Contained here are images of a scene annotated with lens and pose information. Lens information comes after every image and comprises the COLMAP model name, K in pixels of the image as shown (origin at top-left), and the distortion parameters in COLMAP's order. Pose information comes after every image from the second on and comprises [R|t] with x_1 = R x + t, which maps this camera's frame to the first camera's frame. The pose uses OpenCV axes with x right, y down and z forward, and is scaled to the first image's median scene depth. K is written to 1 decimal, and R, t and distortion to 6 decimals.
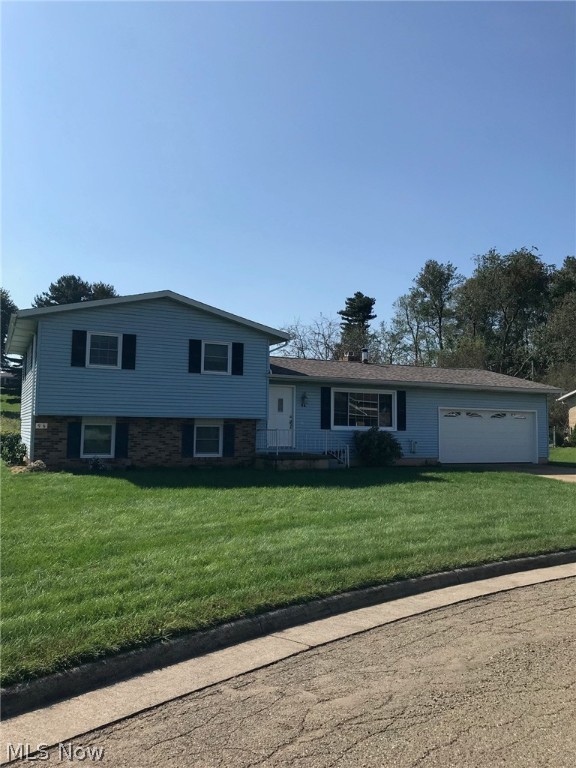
lens RADIAL K [[633.2, 0, 292.9], [0, 633.2, 383.7], [0, 0, 1]] dist [0.032256, -0.023015]
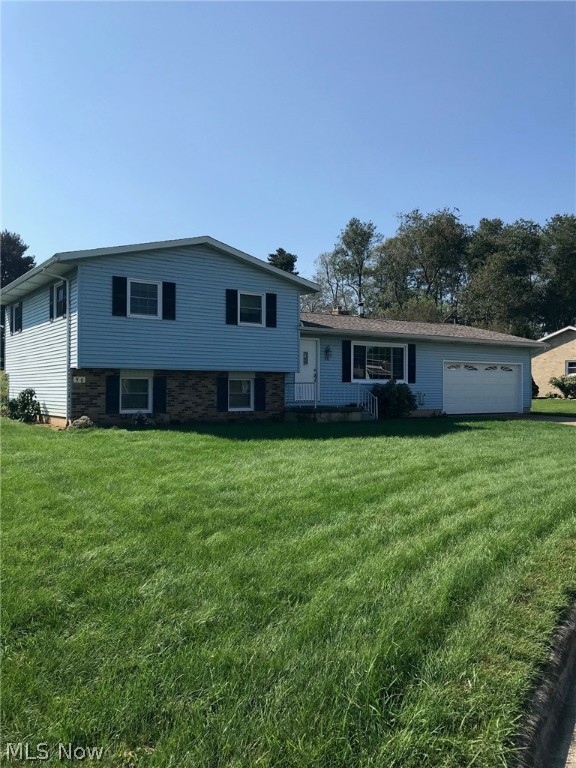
lens RADIAL K [[633.2, 0, 292.9], [0, 633.2, 383.7], [0, 0, 1]] dist [0.032256, -0.023015]
pose [[0.987759, -0.008833, 0.155739, -0.198981], [-0.001426, 0.997842, 0.065640, 0.009096], [-0.155983, -0.065058, 0.985615, 0.028874]]
